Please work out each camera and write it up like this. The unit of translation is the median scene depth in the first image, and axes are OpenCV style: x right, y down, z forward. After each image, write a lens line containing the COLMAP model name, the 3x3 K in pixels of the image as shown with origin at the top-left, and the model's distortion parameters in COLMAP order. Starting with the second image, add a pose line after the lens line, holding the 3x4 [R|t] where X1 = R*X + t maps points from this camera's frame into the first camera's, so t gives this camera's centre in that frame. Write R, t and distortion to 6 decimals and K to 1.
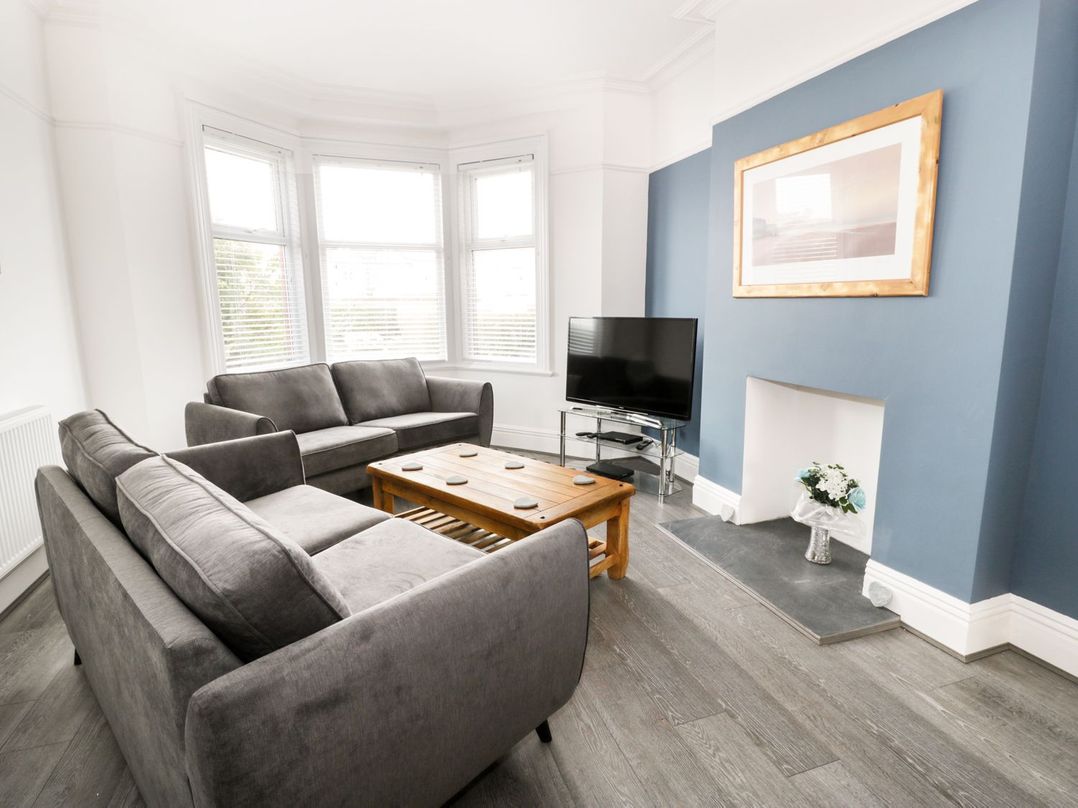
lens RADIAL K [[556.8, 0, 546.6], [0, 556.8, 397.5], [0, 0, 1]] dist [0.010439, -0.020252]
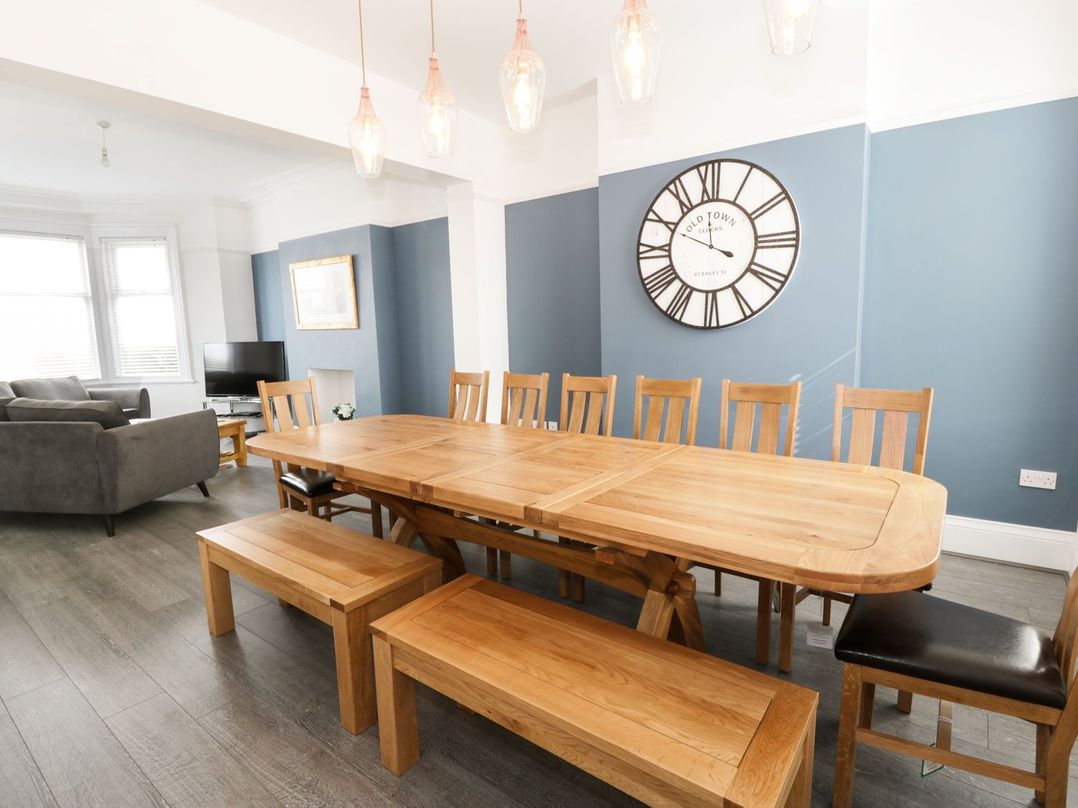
lens RADIAL K [[556.8, 0, 546.6], [0, 556.8, 397.5], [0, 0, 1]] dist [0.010439, -0.020252]
pose [[0.833017, -0.086401, 0.546460, -0.024156], [0.110095, 0.993864, -0.010687, 0.130256], [-0.542183, 0.069065, 0.837417, -0.817619]]
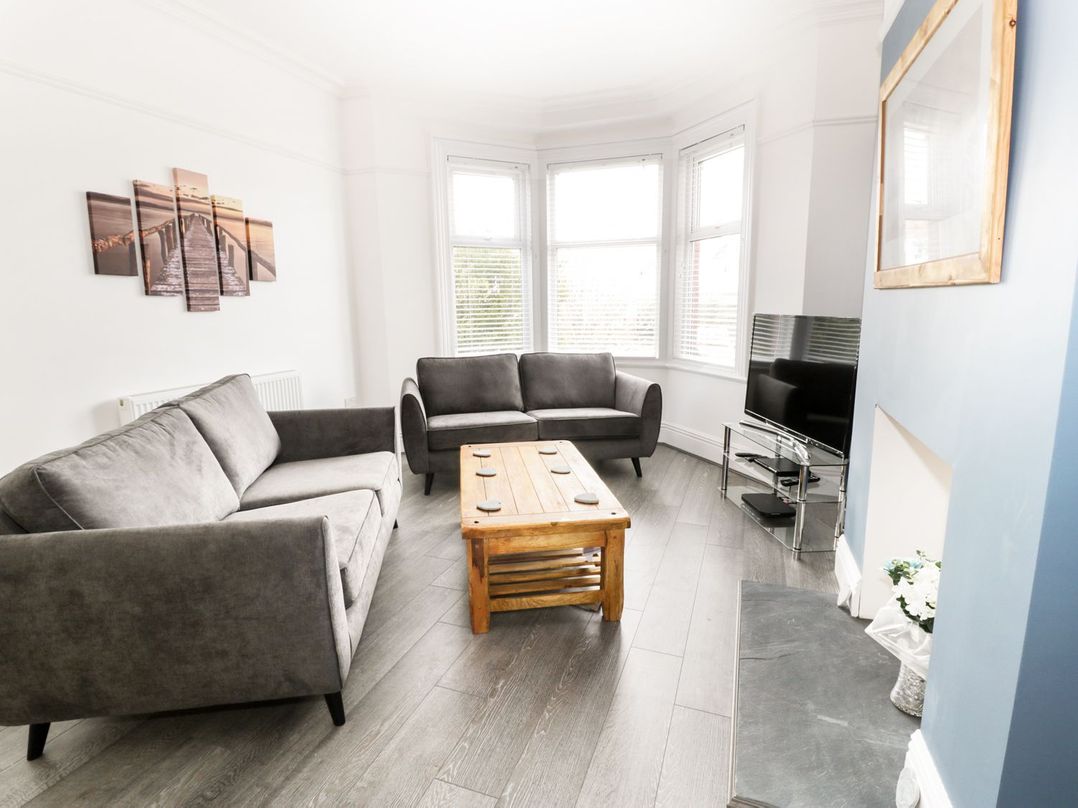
lens RADIAL K [[556.8, 0, 546.6], [0, 556.8, 397.5], [0, 0, 1]] dist [0.010439, -0.020252]
pose [[0.777856, 0.103517, -0.619859, 0.327241], [-0.097085, 0.994293, 0.044216, -0.026963], [0.620899, 0.025785, 0.783467, 0.152994]]
